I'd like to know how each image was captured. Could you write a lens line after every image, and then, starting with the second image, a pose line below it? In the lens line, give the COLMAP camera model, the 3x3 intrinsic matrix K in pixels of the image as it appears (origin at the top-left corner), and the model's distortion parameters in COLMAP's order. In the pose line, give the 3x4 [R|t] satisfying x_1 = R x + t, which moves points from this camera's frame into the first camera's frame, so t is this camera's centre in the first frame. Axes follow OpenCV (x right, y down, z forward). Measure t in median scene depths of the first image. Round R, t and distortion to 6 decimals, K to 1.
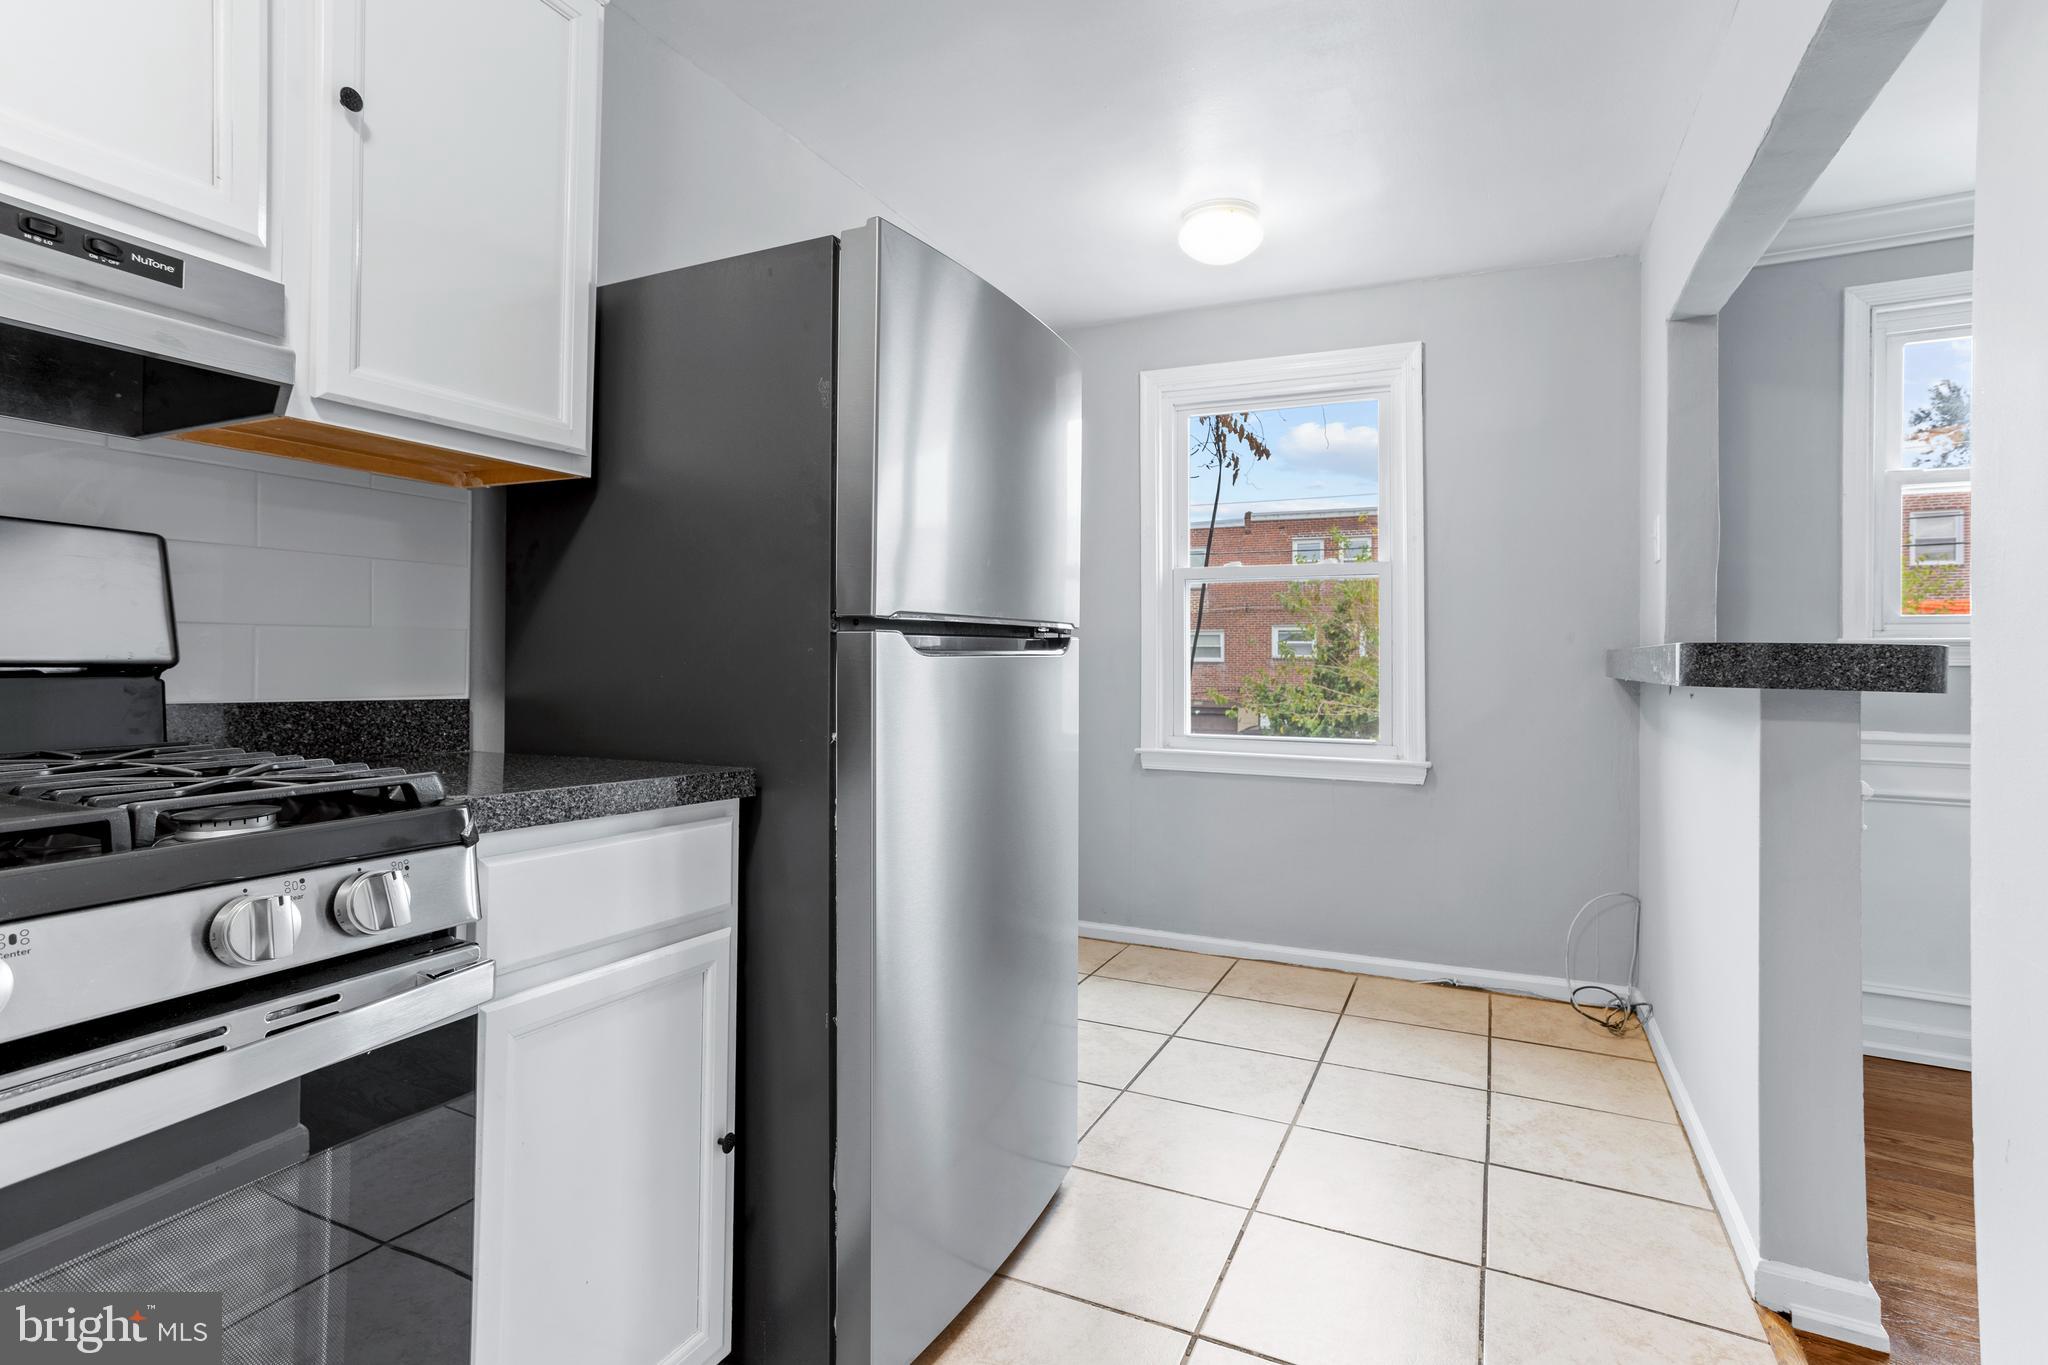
lens RADIAL K [[980.8, 0, 1015.6], [0, 980.8, 679.5], [0, 0, 1]] dist [-0.002822, 0.001672]
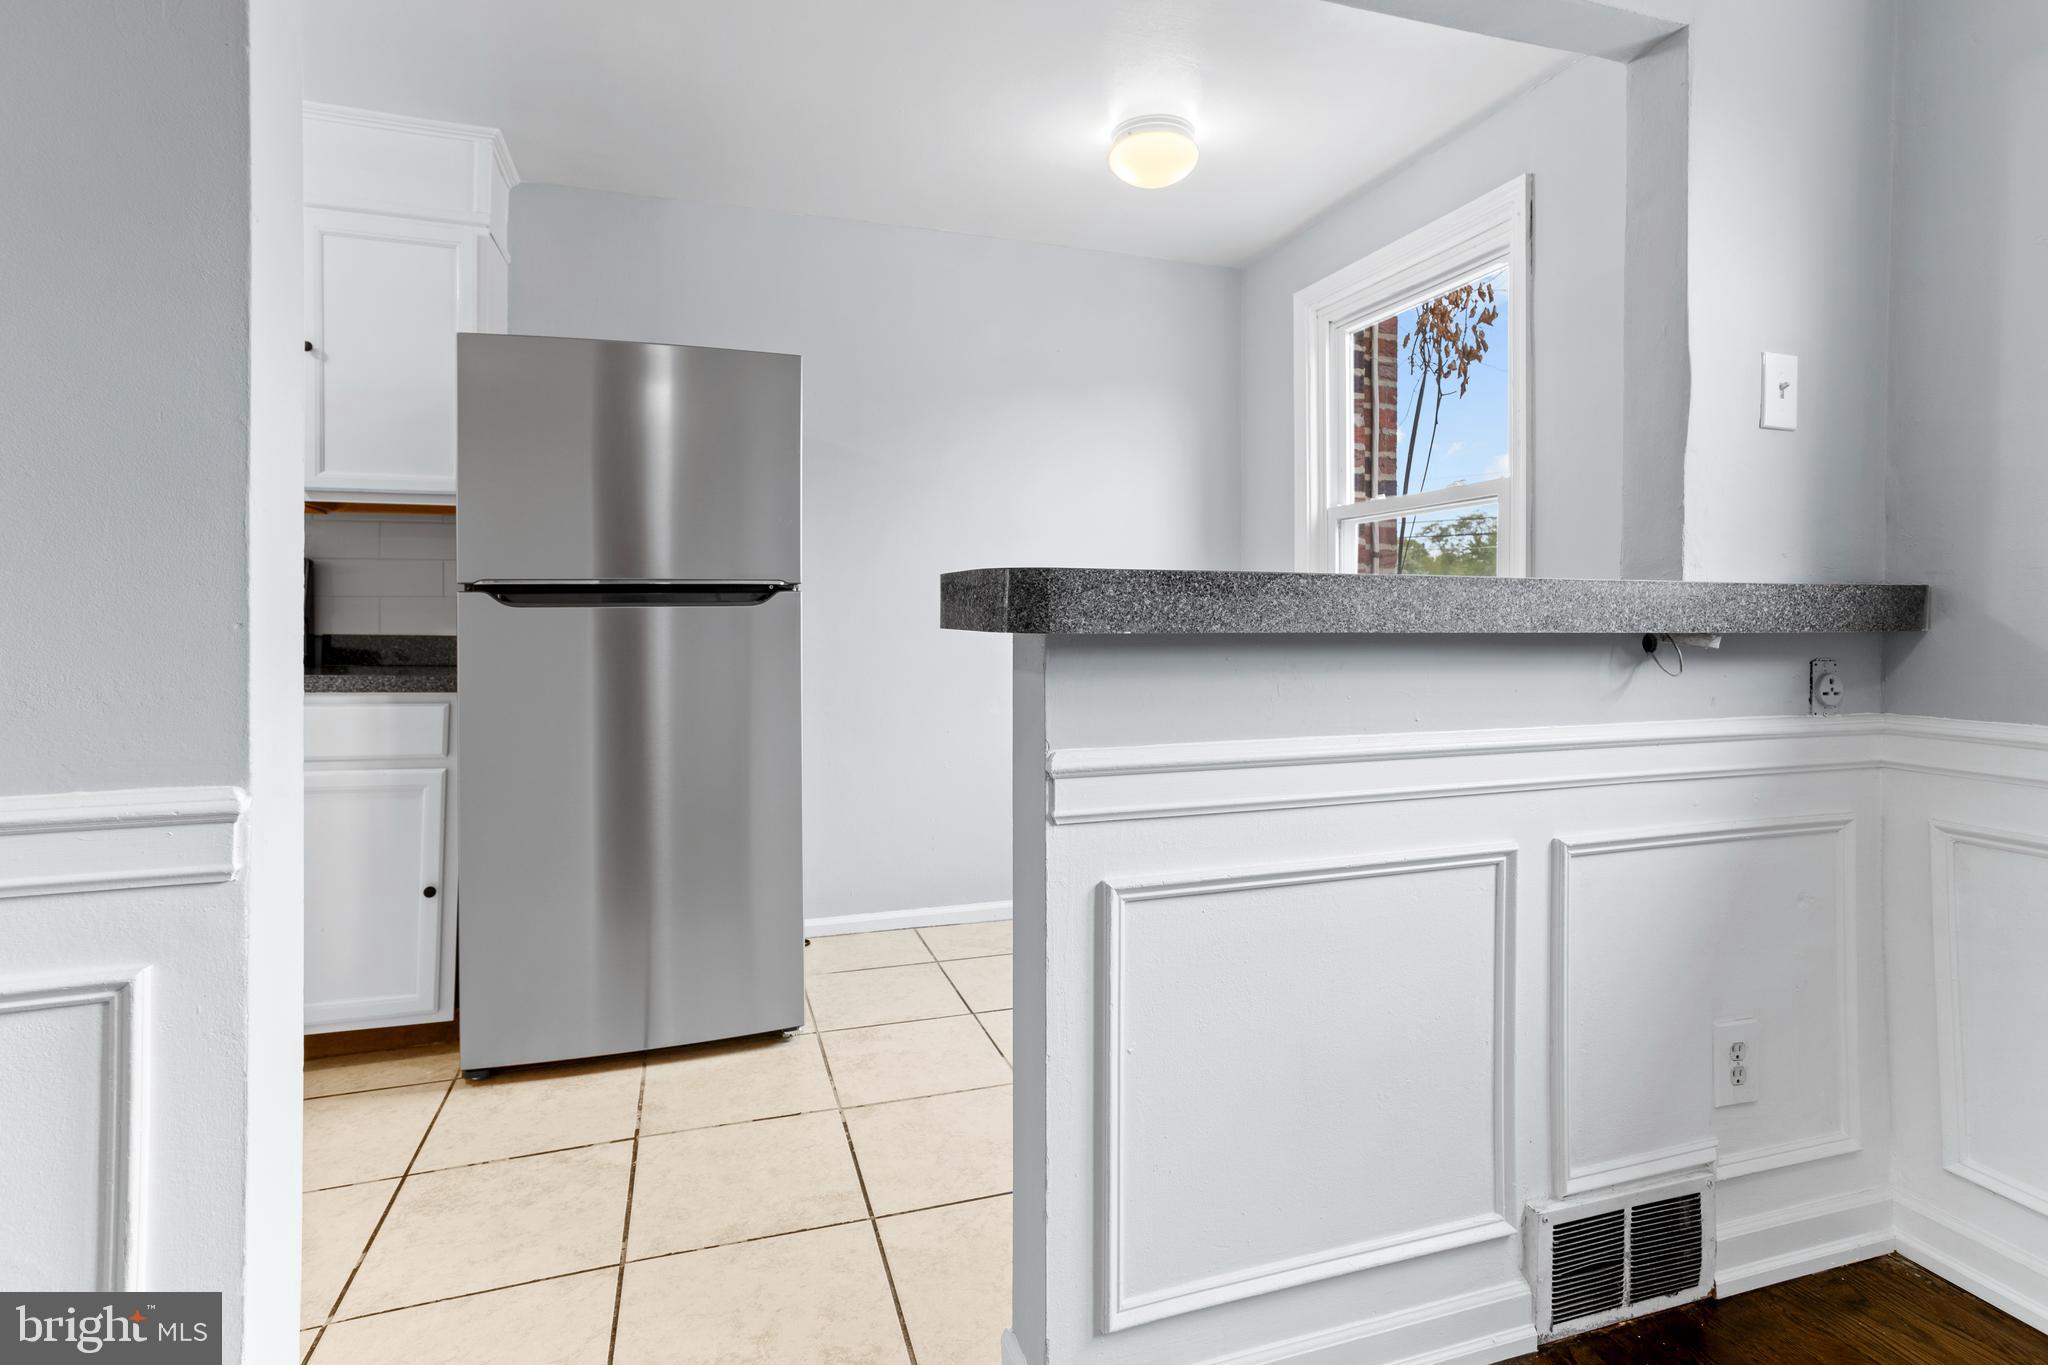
lens RADIAL K [[980.8, 0, 1016.6], [0, 980.8, 617.3], [0, 0, 1]] dist [-0.002822, 0.001672]
pose [[0.702881, -0.007264, -0.711271, 1.358865], [-0.005885, 0.999854, -0.016027, 0.009224], [0.711283, 0.015451, 0.702735, 0.418905]]
